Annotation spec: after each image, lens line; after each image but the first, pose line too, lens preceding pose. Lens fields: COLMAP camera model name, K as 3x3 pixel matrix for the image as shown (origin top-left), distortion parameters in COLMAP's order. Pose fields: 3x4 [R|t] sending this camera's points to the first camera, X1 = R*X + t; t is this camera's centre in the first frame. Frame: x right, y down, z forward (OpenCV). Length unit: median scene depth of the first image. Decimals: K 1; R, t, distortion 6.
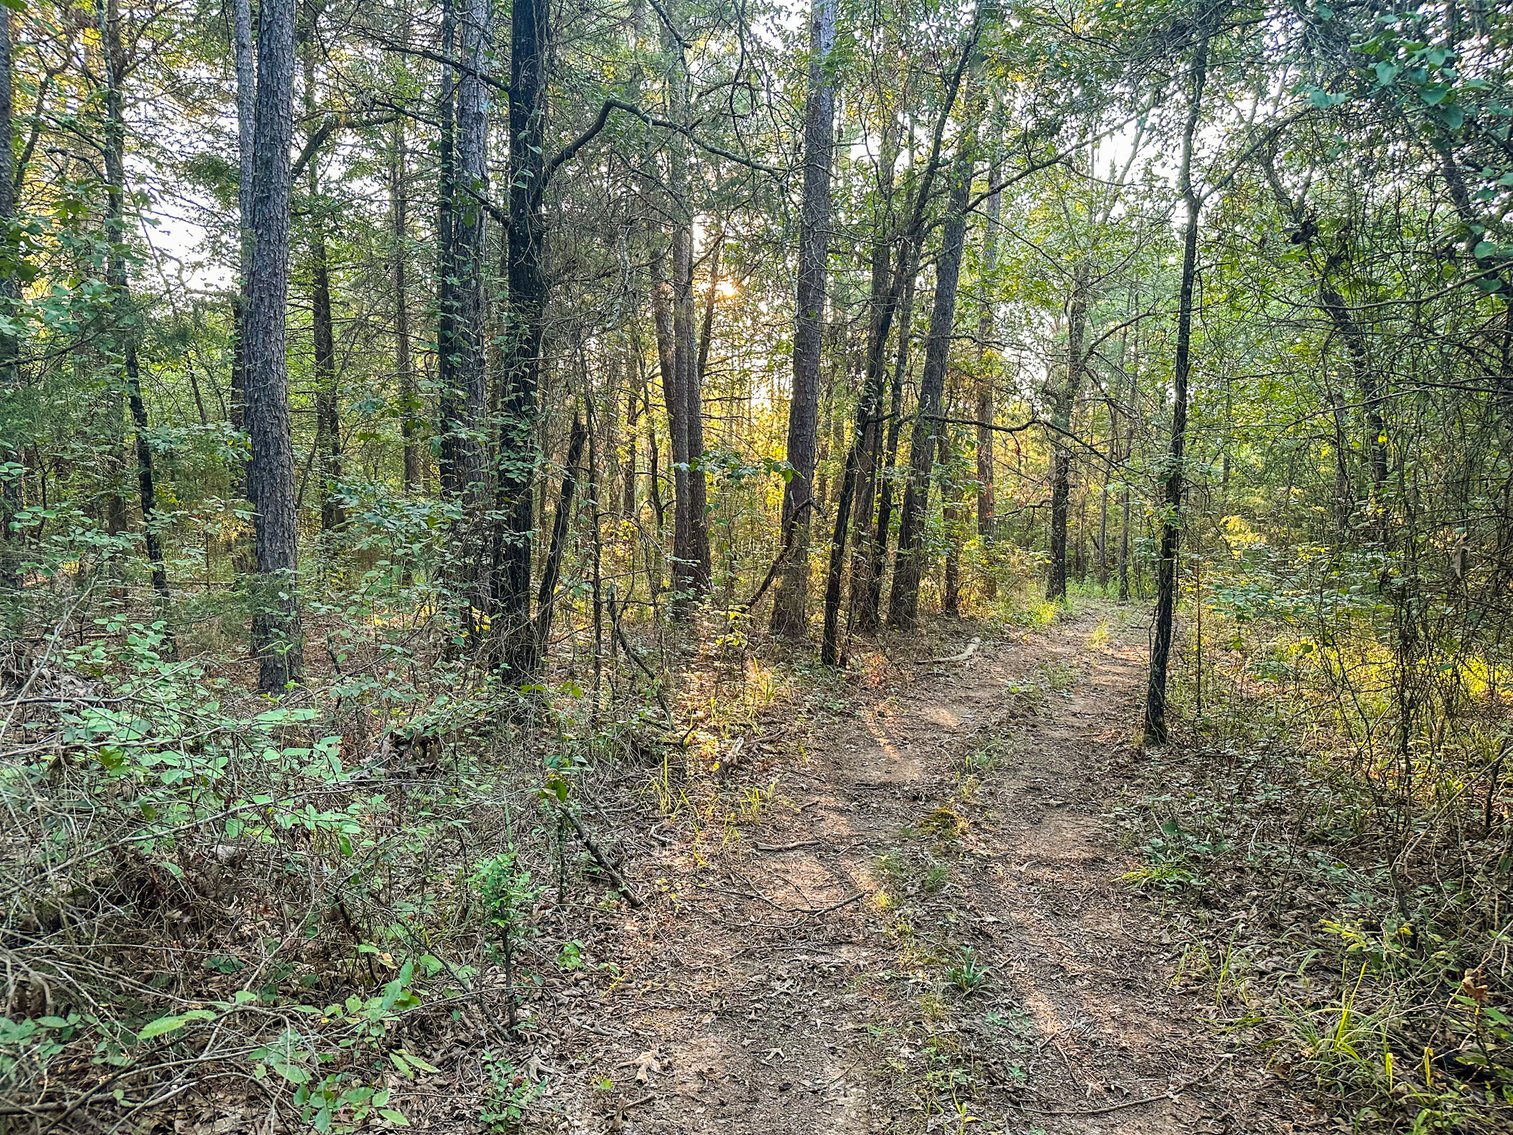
lens RADIAL K [[1069.2, 0, 756.5], [0, 1069.2, 567.5], [0, 0, 1]] dist [0.002481, 0.000219]
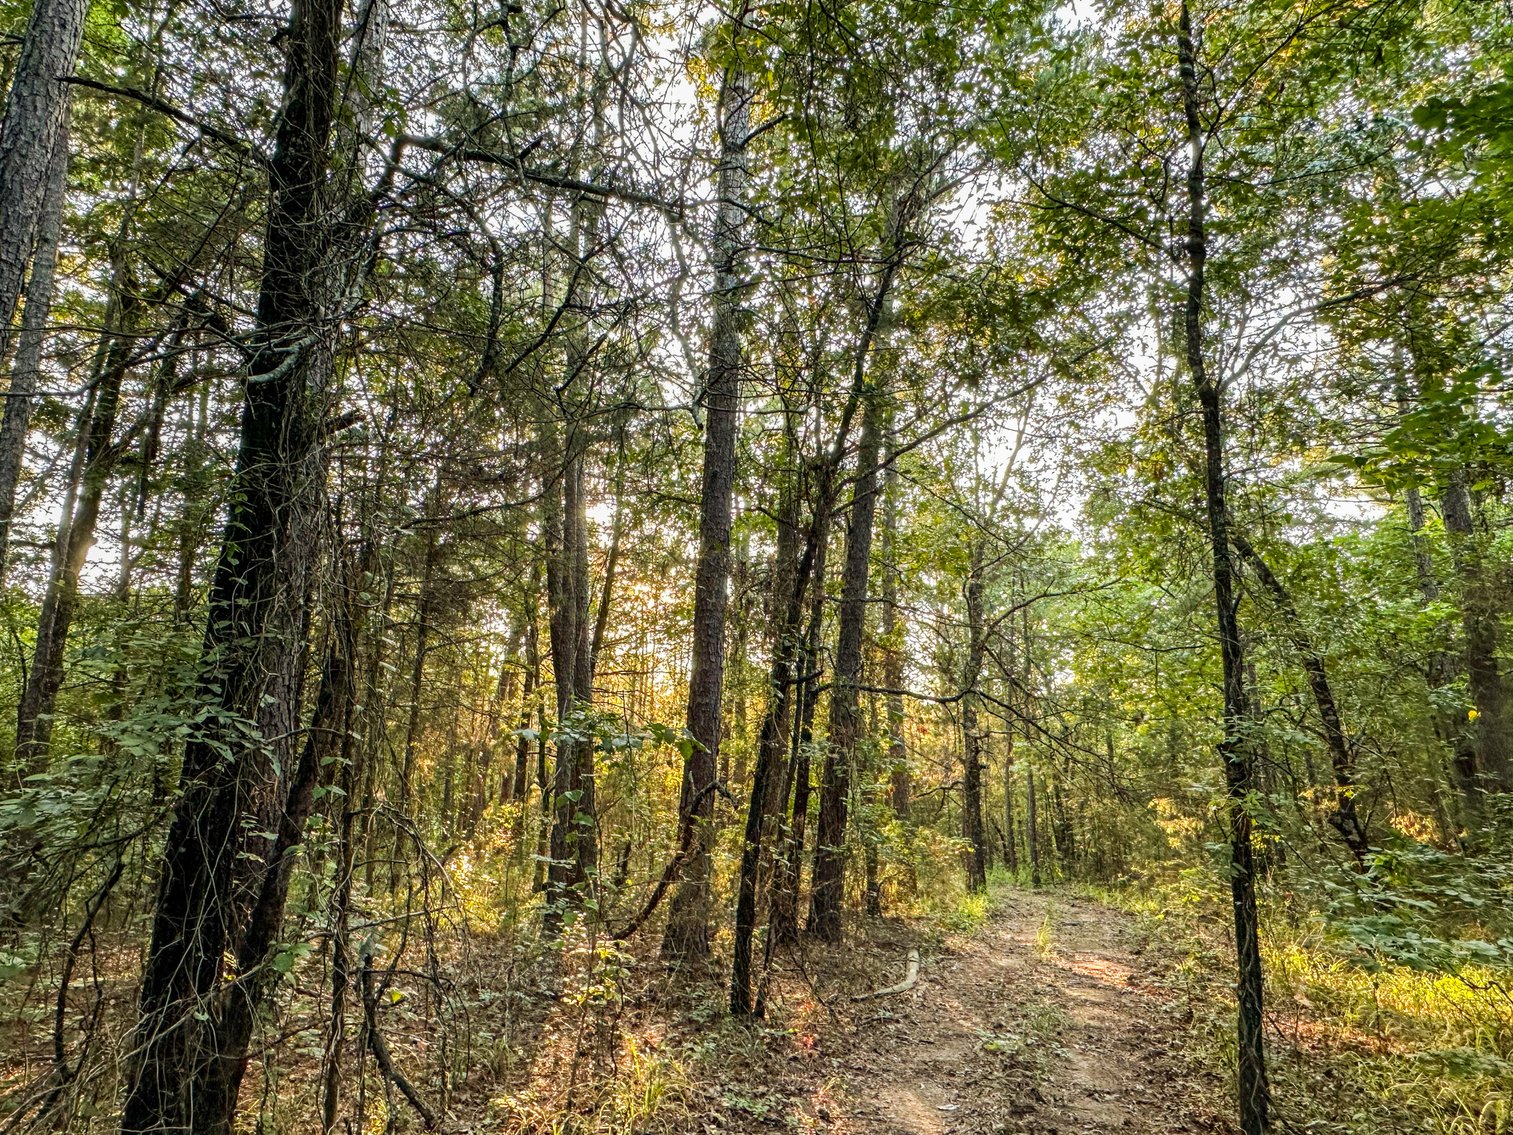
lens RADIAL K [[1092.8, 0, 756.5], [0, 1092.8, 567.5], [0, 0, 1]] dist [0.033415, 0.001065]
pose [[0.995948, 0.015363, 0.088608, 0.003749], [0.007540, 0.967565, -0.252509, -0.007282], [-0.089614, 0.252154, 0.963529, 0.102942]]
